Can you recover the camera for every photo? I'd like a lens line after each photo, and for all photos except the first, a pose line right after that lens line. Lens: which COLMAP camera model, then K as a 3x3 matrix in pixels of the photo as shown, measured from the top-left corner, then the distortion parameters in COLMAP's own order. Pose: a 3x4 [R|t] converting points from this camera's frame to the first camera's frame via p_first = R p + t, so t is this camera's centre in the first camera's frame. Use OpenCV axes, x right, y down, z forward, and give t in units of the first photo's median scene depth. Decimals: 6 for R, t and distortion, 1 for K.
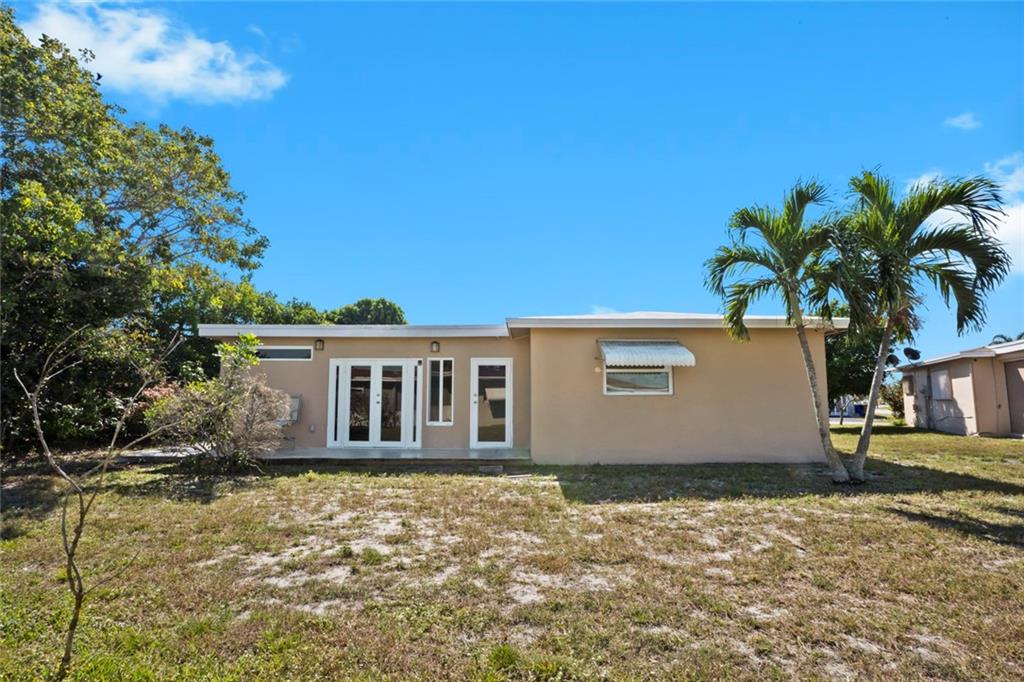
lens RADIAL K [[507.7, 0, 512.0], [0, 507.7, 341.0], [0, 0, 1]] dist [-0.061440, 0.044278]
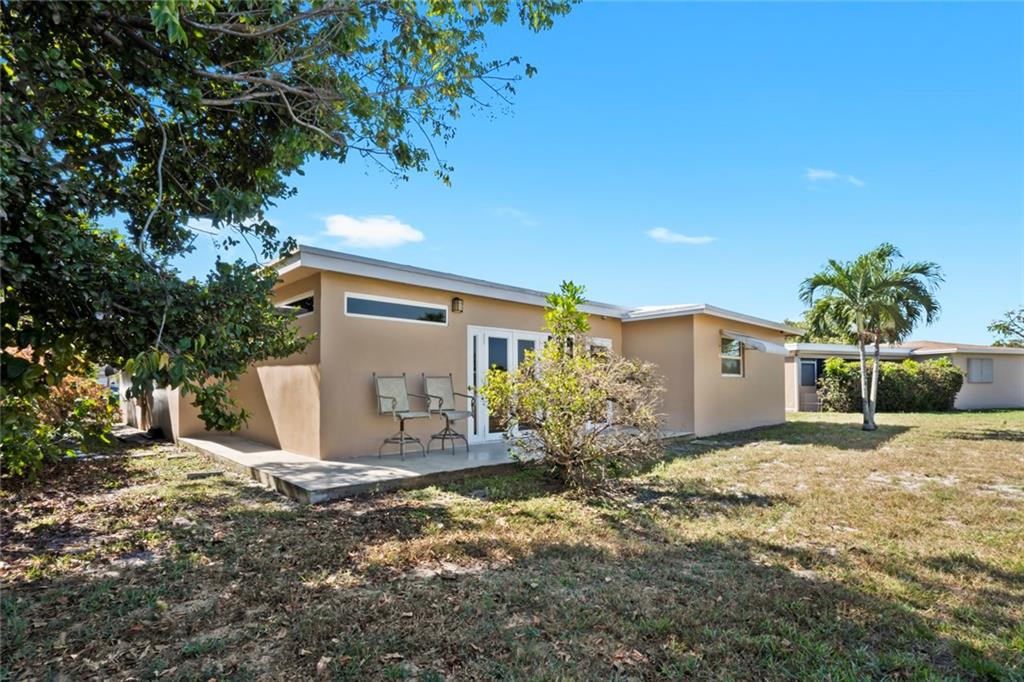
lens RADIAL K [[507.7, 0, 512.0], [0, 507.7, 341.0], [0, 0, 1]] dist [-0.061440, 0.044278]
pose [[0.701537, 0.059217, 0.710168, -0.852036], [-0.076186, 0.997062, -0.007880, 0.059931], [-0.708549, -0.048577, 0.703988, 0.433001]]
